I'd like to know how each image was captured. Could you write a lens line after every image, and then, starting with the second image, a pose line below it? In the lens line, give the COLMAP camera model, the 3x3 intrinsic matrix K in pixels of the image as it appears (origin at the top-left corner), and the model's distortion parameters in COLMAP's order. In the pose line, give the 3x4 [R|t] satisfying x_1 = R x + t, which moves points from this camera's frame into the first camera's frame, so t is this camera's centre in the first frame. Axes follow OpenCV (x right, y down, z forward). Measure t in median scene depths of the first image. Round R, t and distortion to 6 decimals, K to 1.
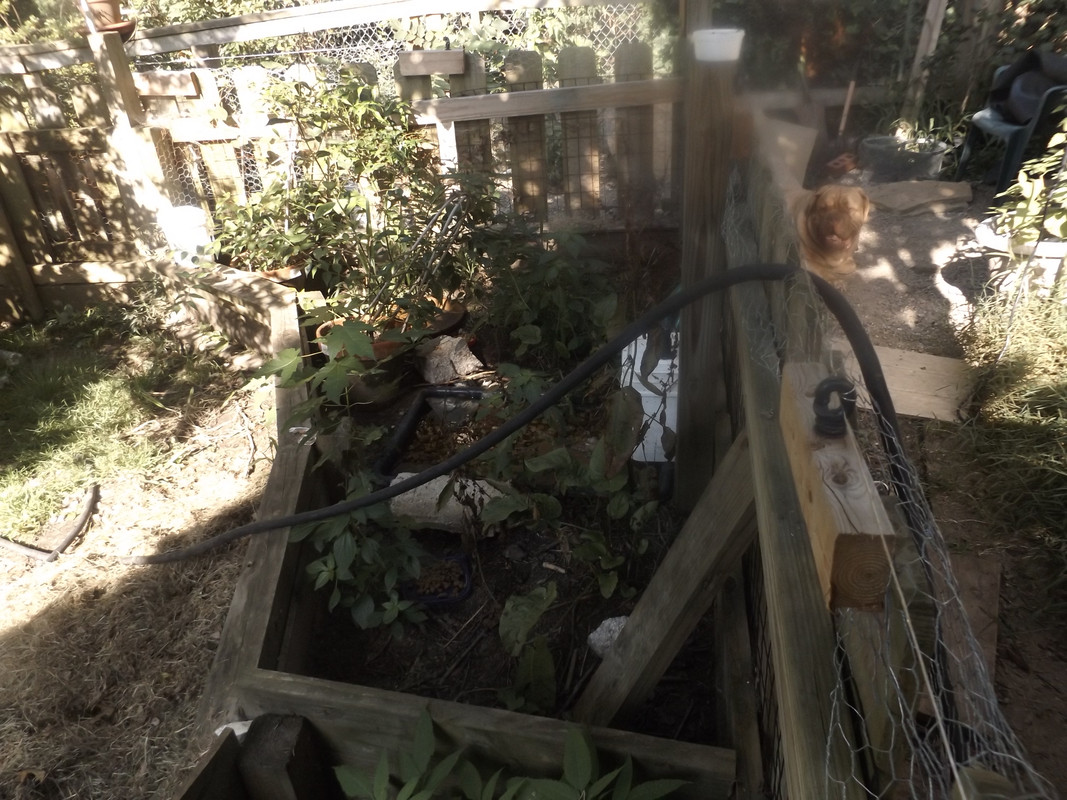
lens RADIAL K [[787.4, 0, 533.9], [0, 787.4, 399.1], [0, 0, 1]] dist [-0.012699, -0.004371]
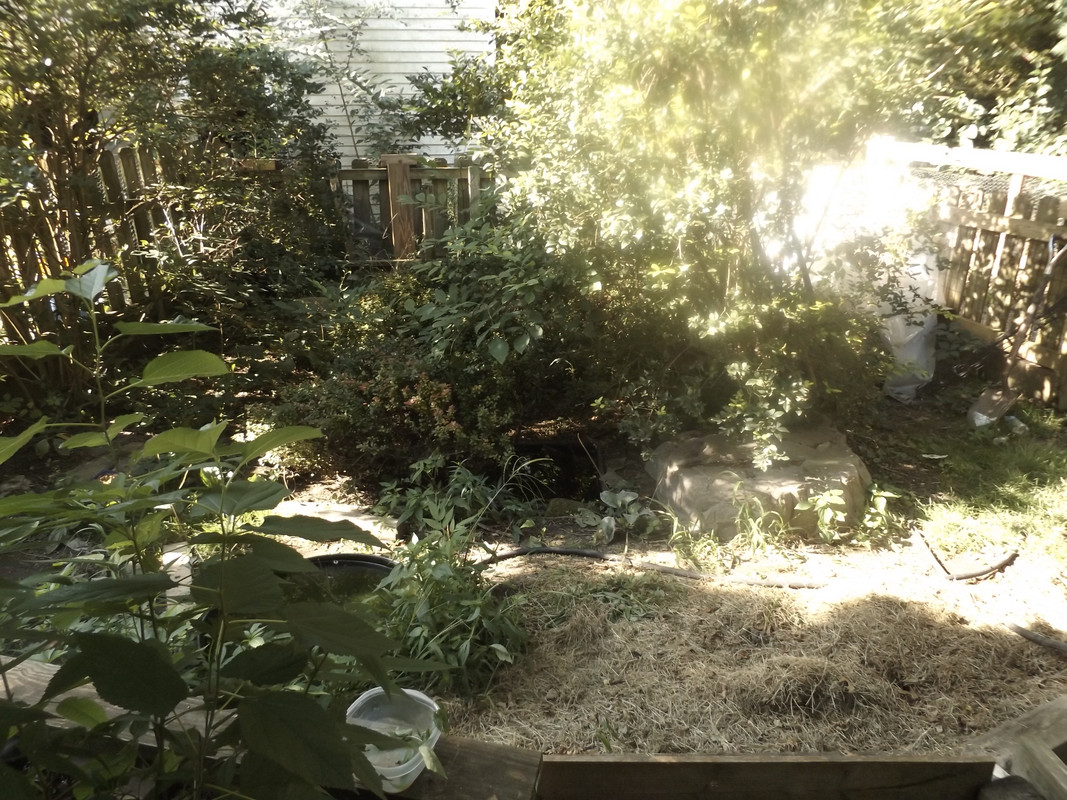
lens RADIAL K [[787.4, 0, 533.6], [0, 787.4, 400.2], [0, 0, 1]] dist [-0.012699, -0.004371]
pose [[0.316589, 0.395865, -0.862011, 0.090614], [-0.487058, 0.847650, 0.210389, 0.028700], [0.813969, 0.353242, 0.461166, -0.135856]]
